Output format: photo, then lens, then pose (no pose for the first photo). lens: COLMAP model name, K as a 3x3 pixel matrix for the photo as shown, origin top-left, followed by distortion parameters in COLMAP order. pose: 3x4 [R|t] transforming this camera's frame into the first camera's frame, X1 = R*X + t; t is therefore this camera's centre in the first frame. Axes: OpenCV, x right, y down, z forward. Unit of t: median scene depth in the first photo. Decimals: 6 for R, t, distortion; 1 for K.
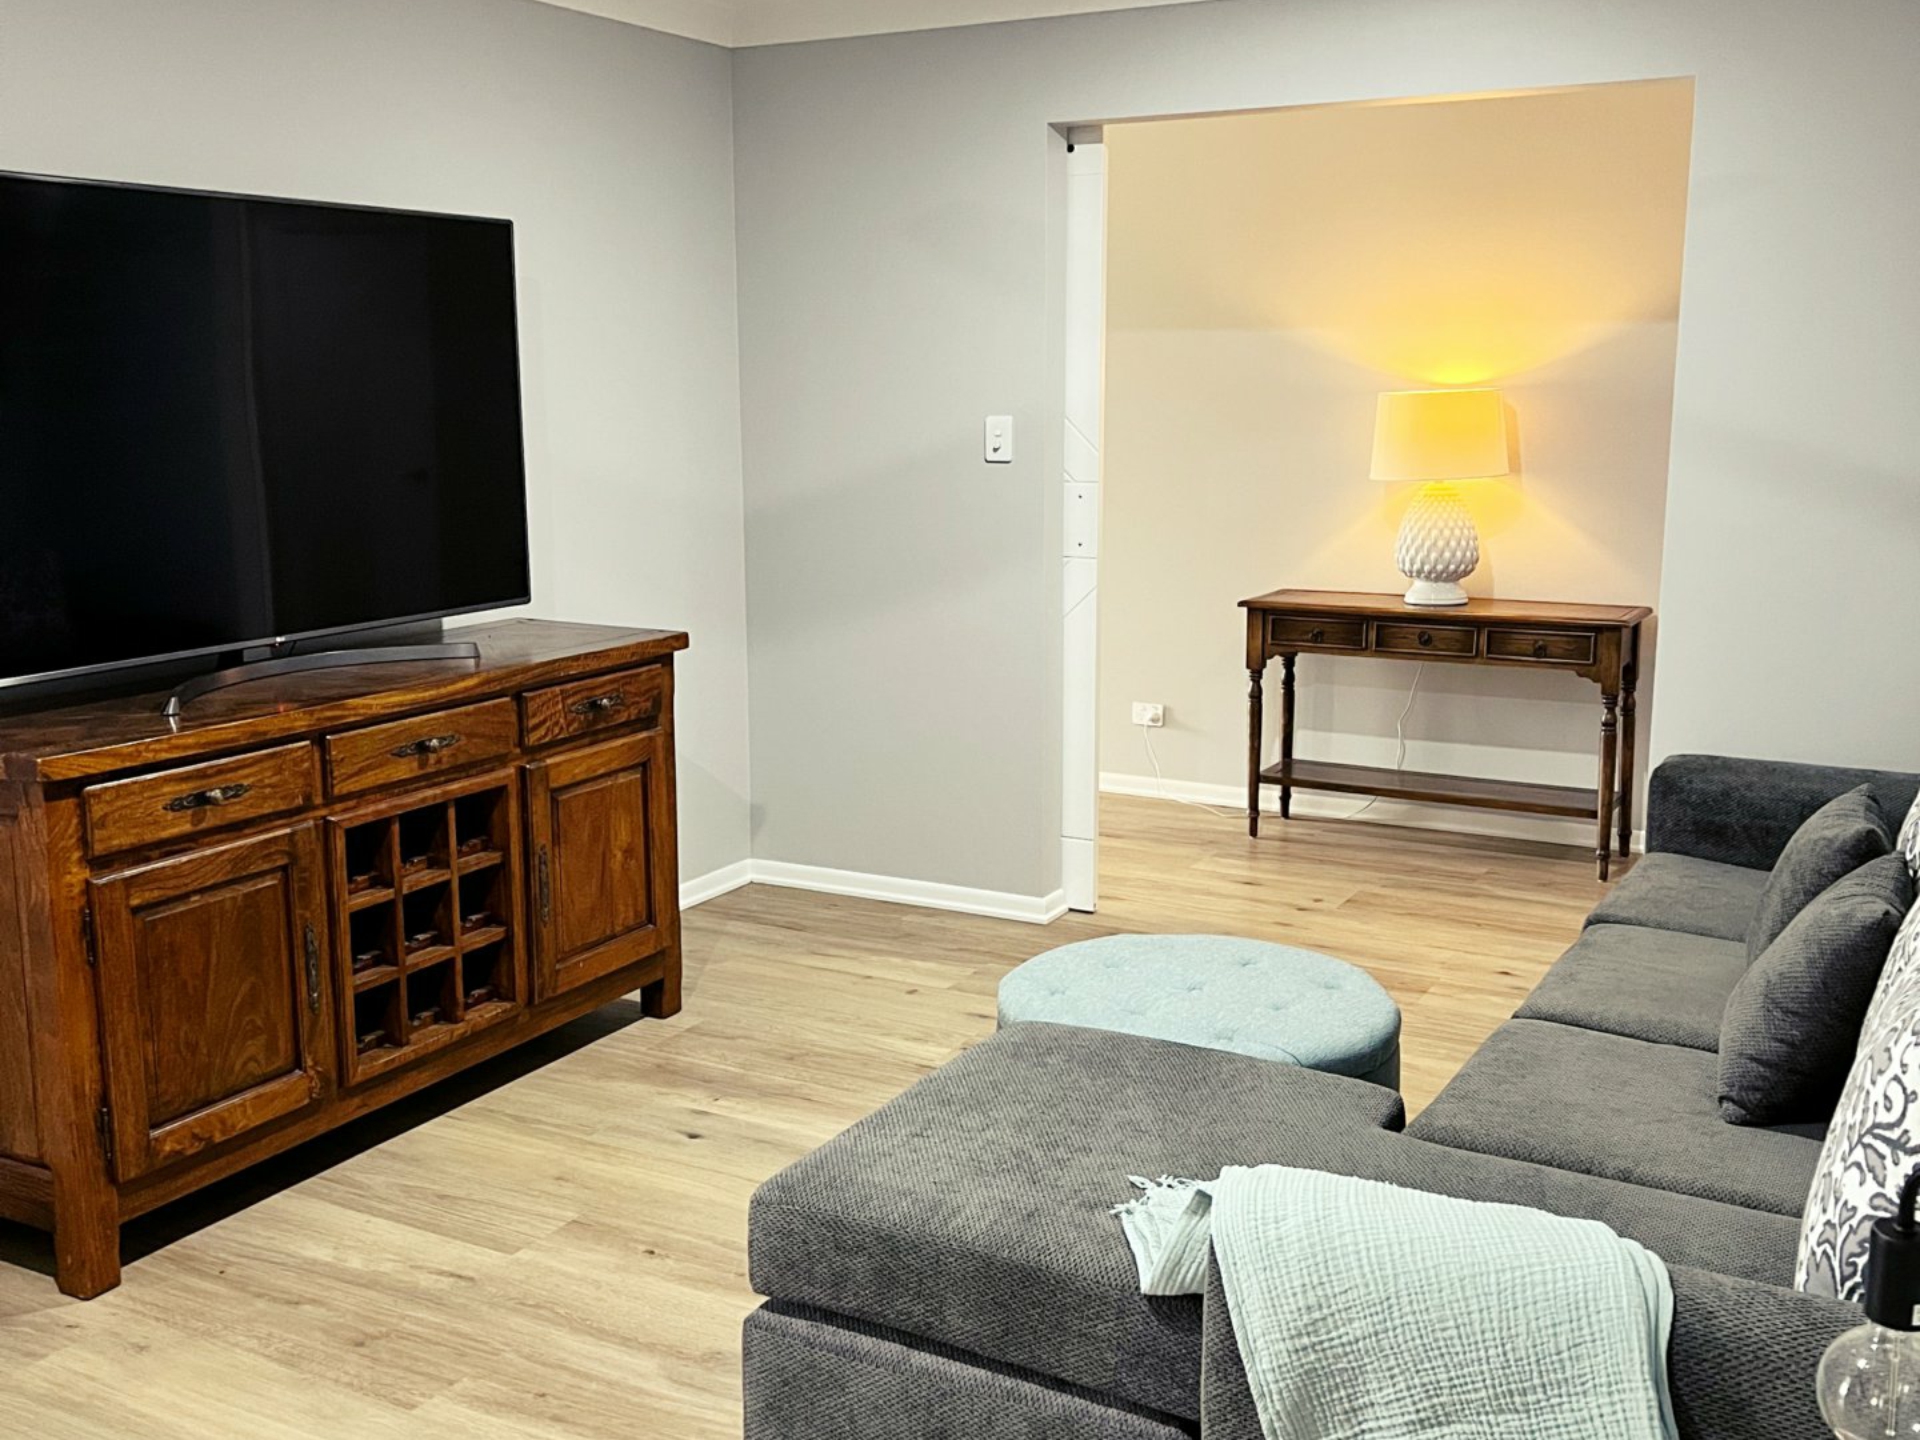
lens RADIAL K [[1927.7, 0, 960.0], [0, 1927.7, 720.0], [0, 0, 1]] dist [0.161963, -0.403797]
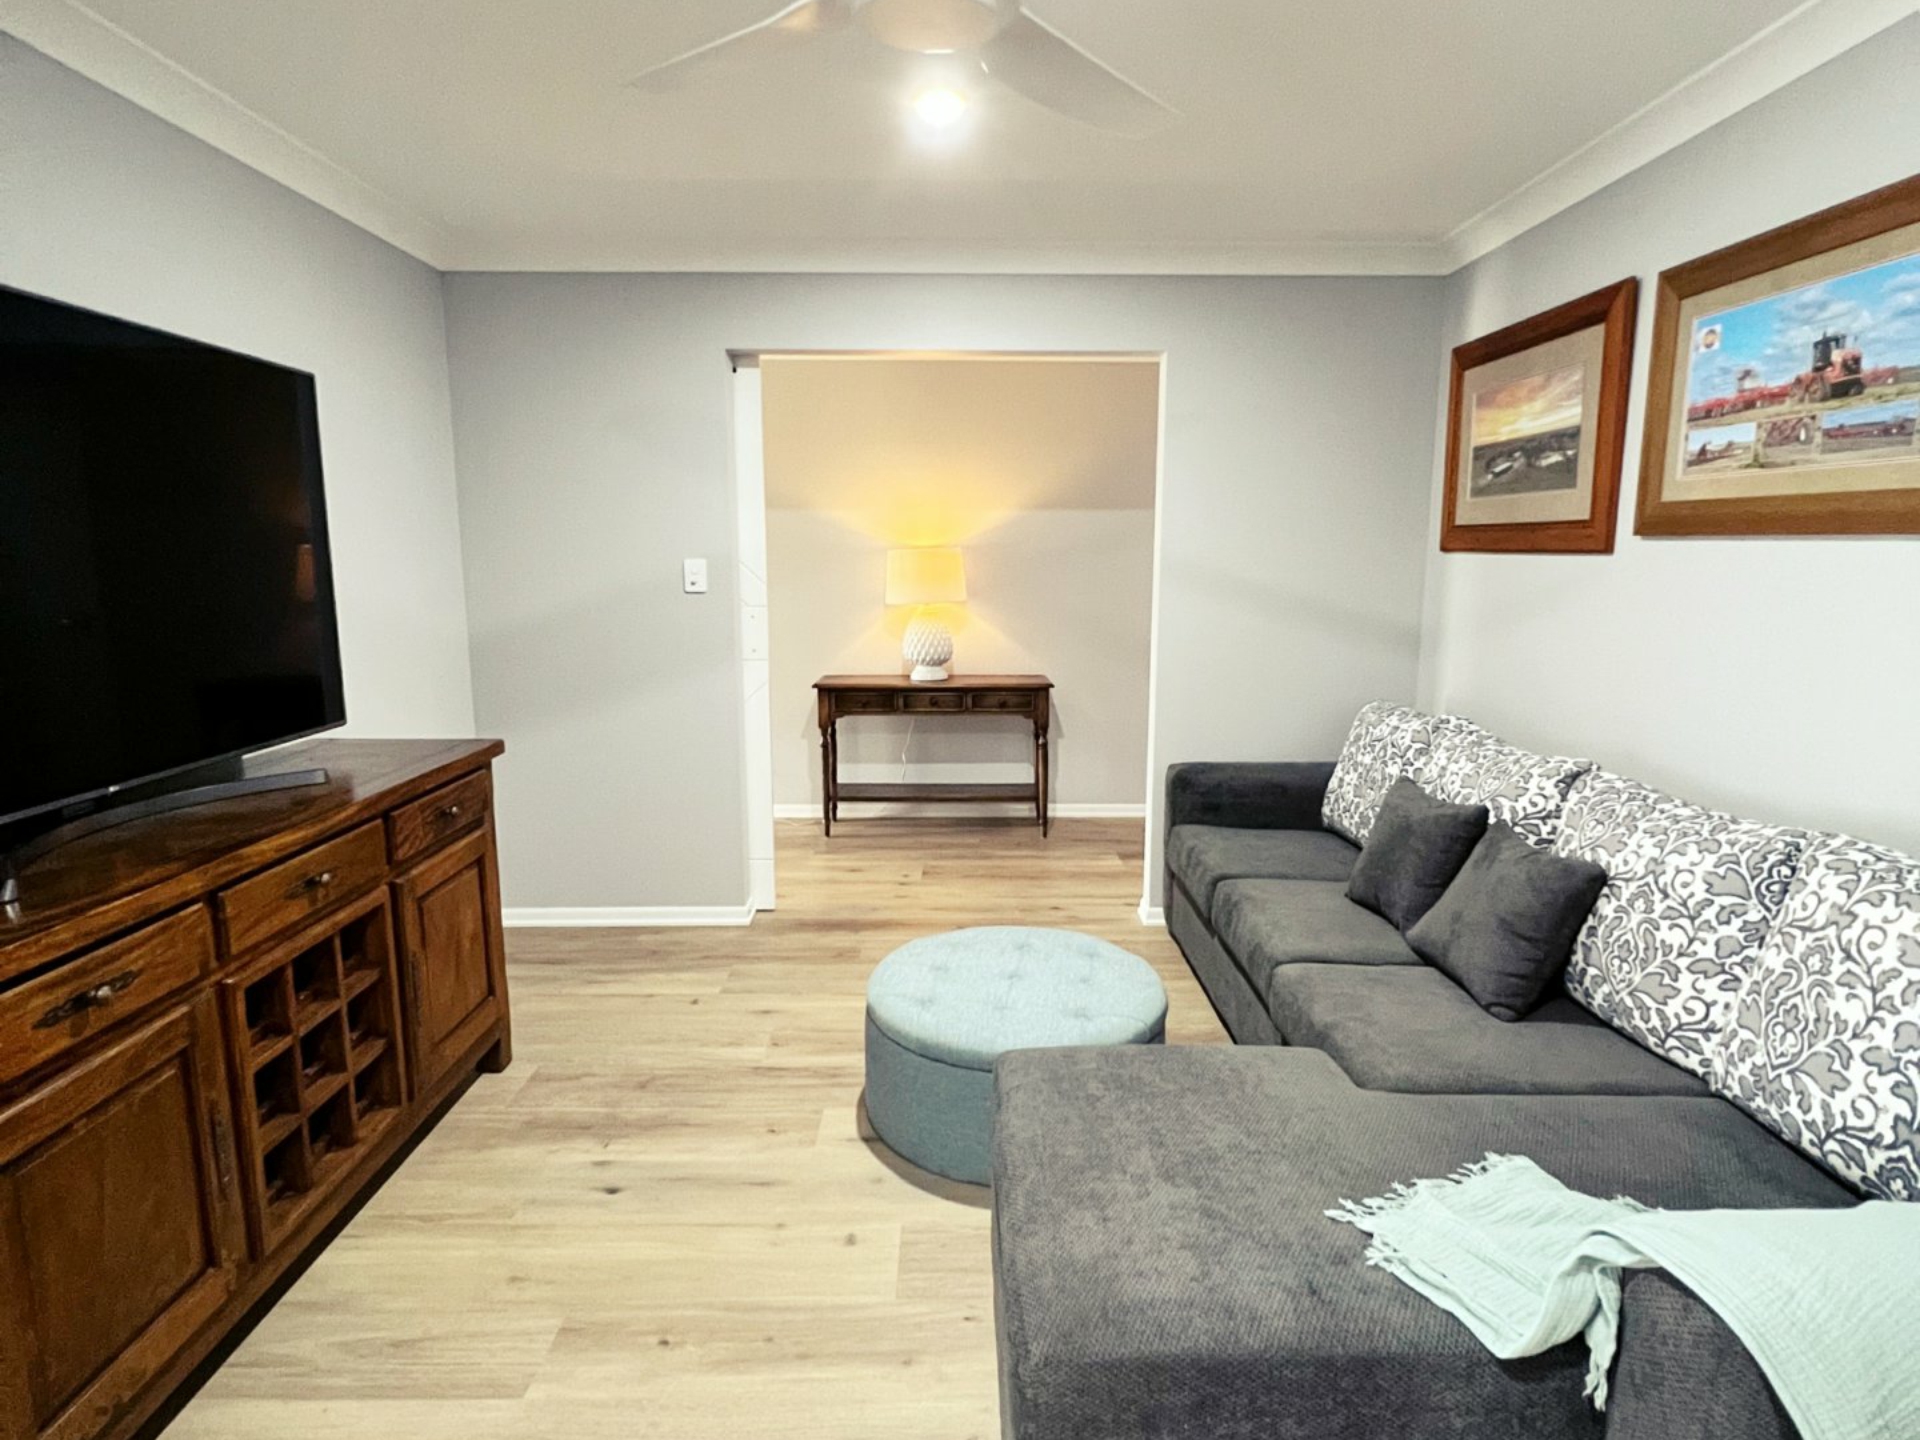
lens RADIAL K [[1022.0, 0, 969.0], [0, 1022.0, 717.2], [0, 0, 1]] dist [-0.001187, 0.000159]
pose [[0.868979, -0.074060, 0.489276, -0.217786], [0.085176, 0.996366, -0.000461, -0.038129], [-0.487463, 0.042075, 0.872129, 0.362630]]
